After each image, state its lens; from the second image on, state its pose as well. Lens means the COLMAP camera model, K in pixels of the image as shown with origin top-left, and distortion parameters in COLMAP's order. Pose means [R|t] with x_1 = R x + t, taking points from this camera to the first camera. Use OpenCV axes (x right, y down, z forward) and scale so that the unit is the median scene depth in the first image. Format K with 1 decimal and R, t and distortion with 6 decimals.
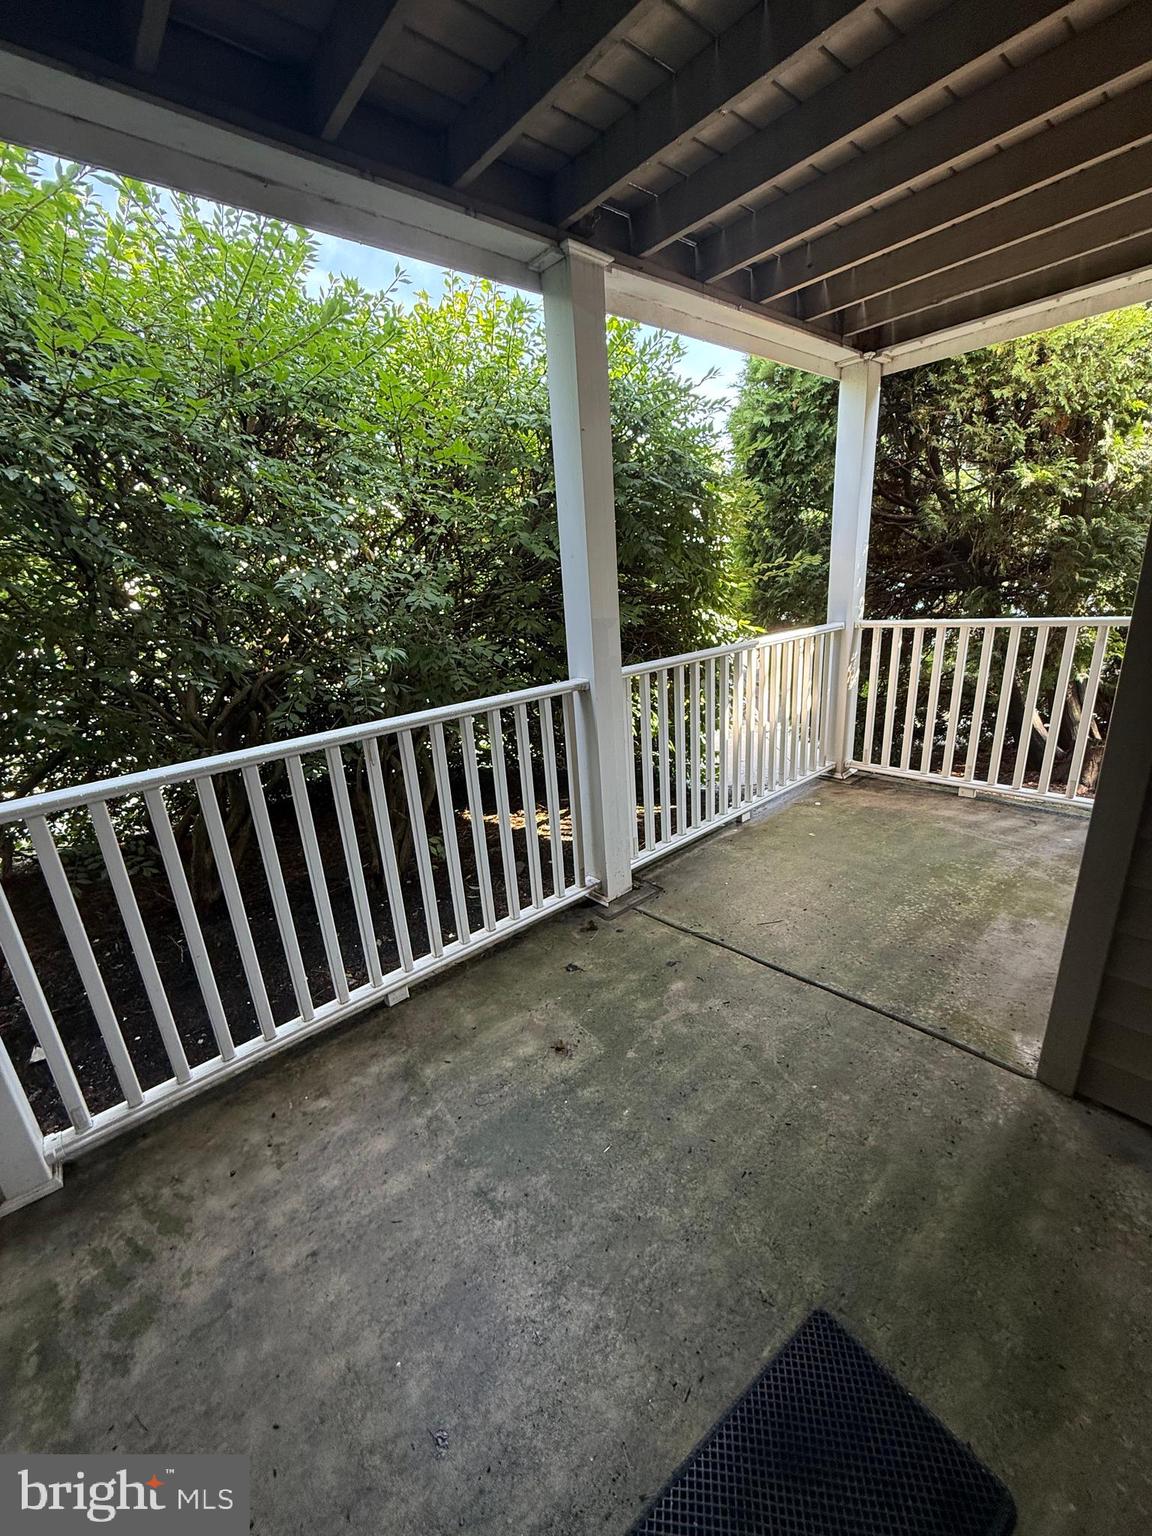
lens RADIAL K [[612.2, 0, 577.5], [0, 612.2, 771.9], [0, 0, 1]] dist [-0.004259, 0.000912]
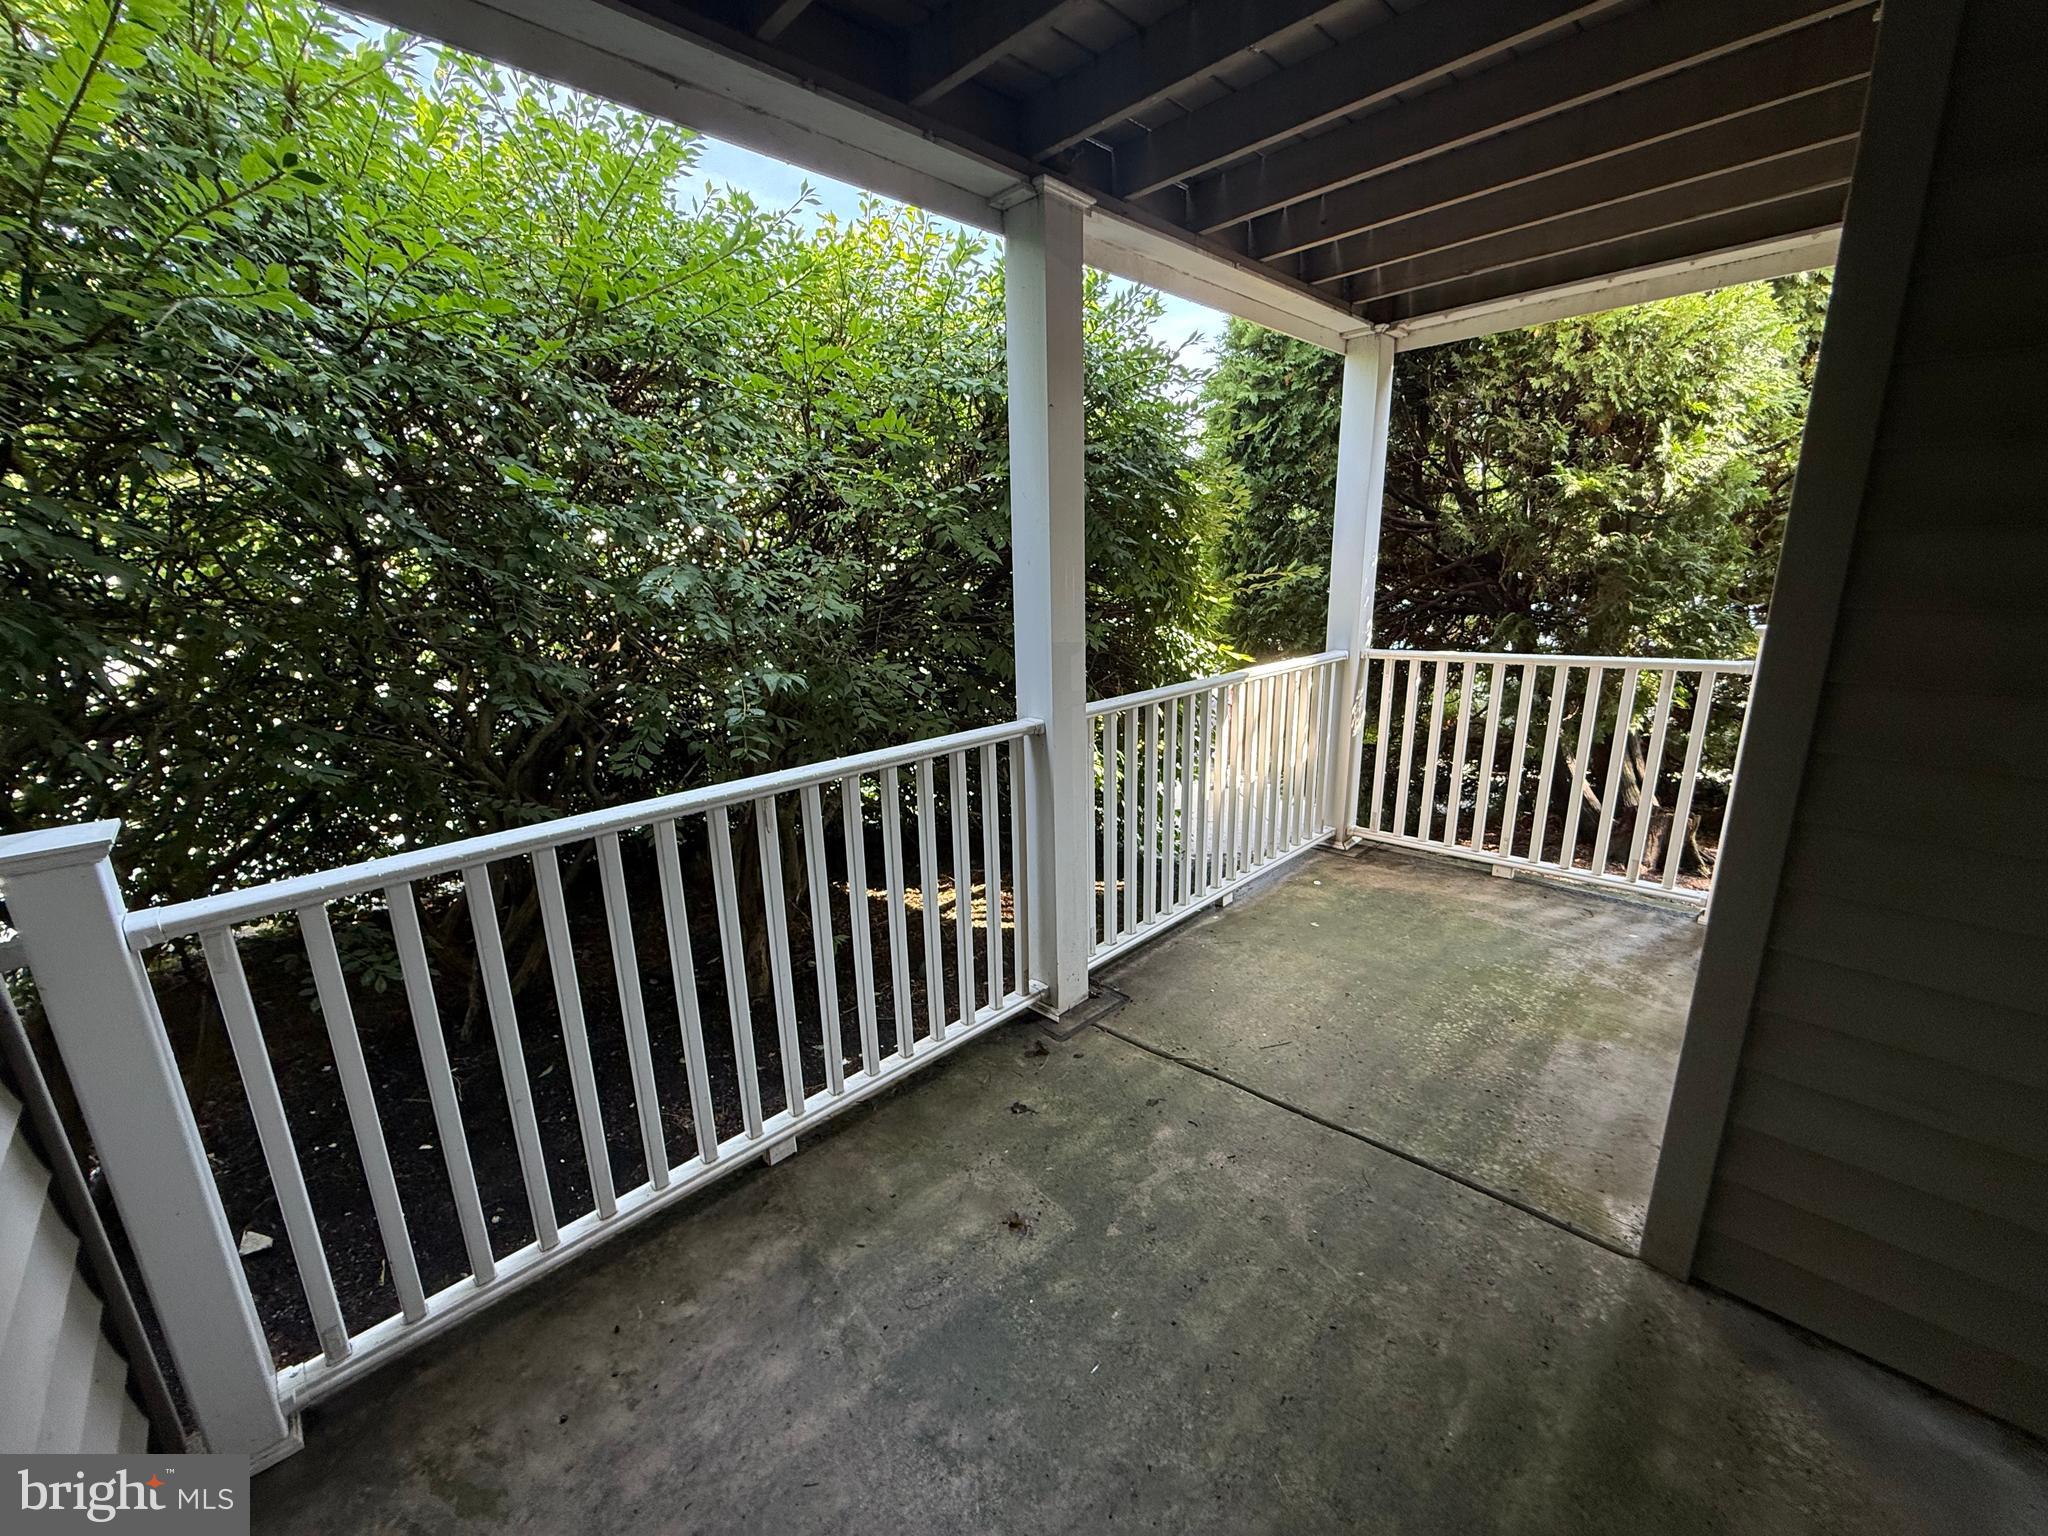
lens RADIAL K [[816.2, 0, 1022.1], [0, 816.2, 773.9], [0, 0, 1]] dist [-0.004259, 0.000912]
pose [[0.997236, 0.024198, 0.070254, -0.079413], [-0.019871, 0.997900, -0.061650, -0.021202], [-0.071598, 0.060084, 0.995622, -0.006769]]
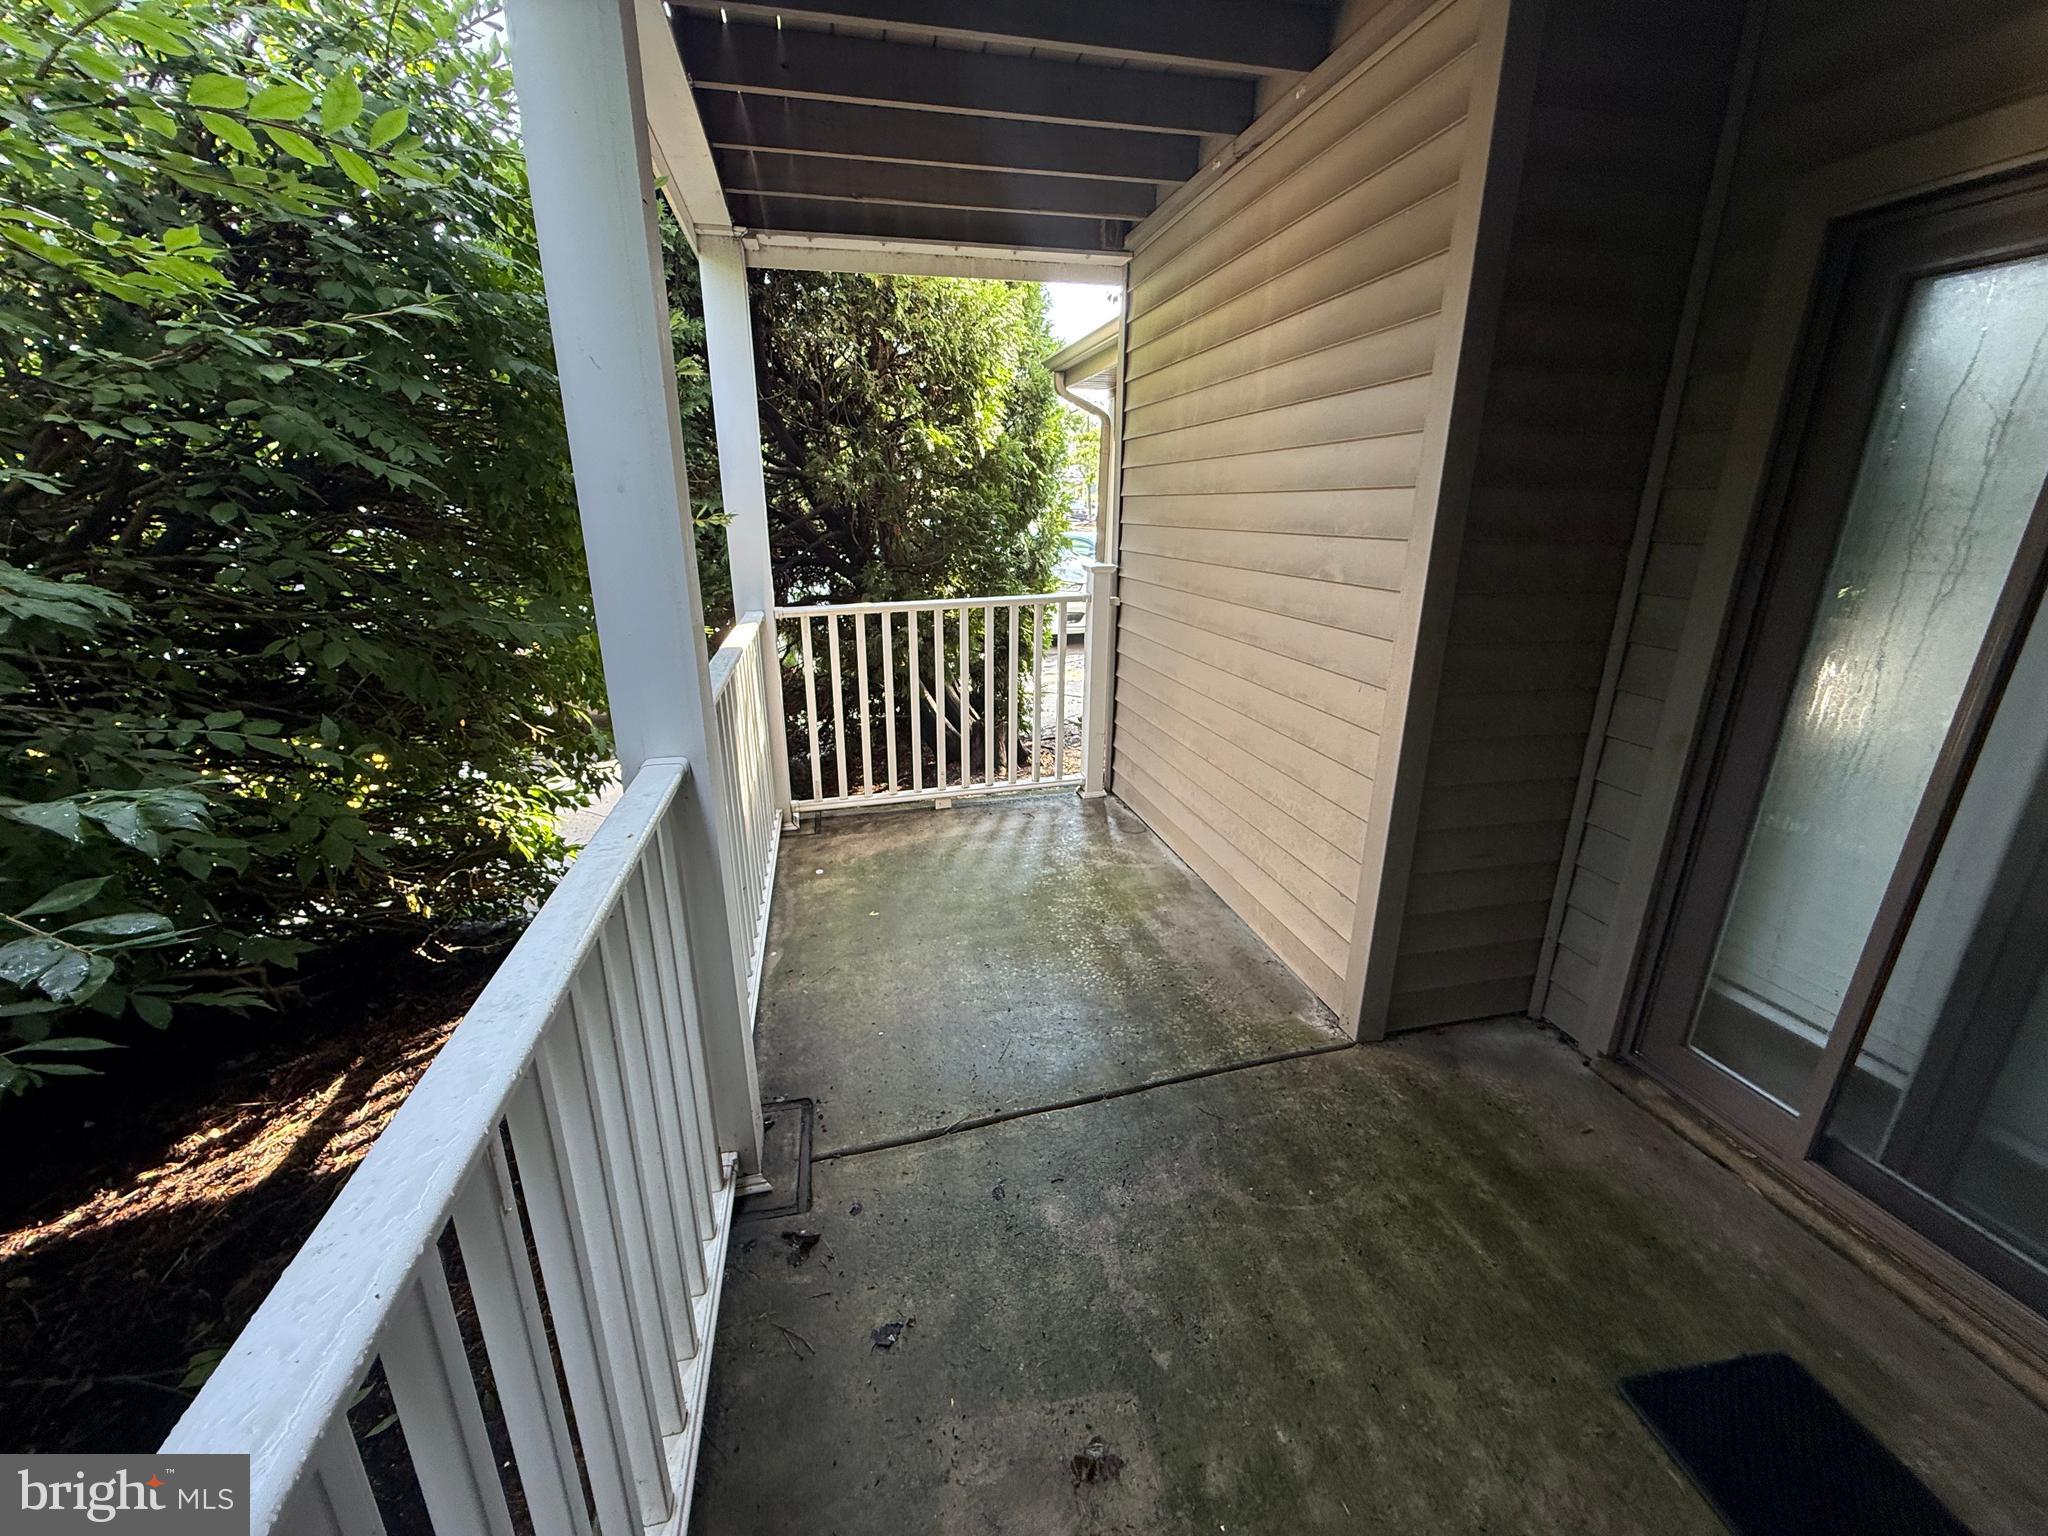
lens RADIAL K [[816.2, 0, 1028.0], [0, 816.2, 769.3], [0, 0, 1]] dist [-0.004259, 0.000912]
pose [[0.465053, -0.205199, 0.861173, -0.392406], [0.242002, 0.965182, 0.099295, -0.138502], [-0.851564, 0.162228, 0.498519, 0.478538]]
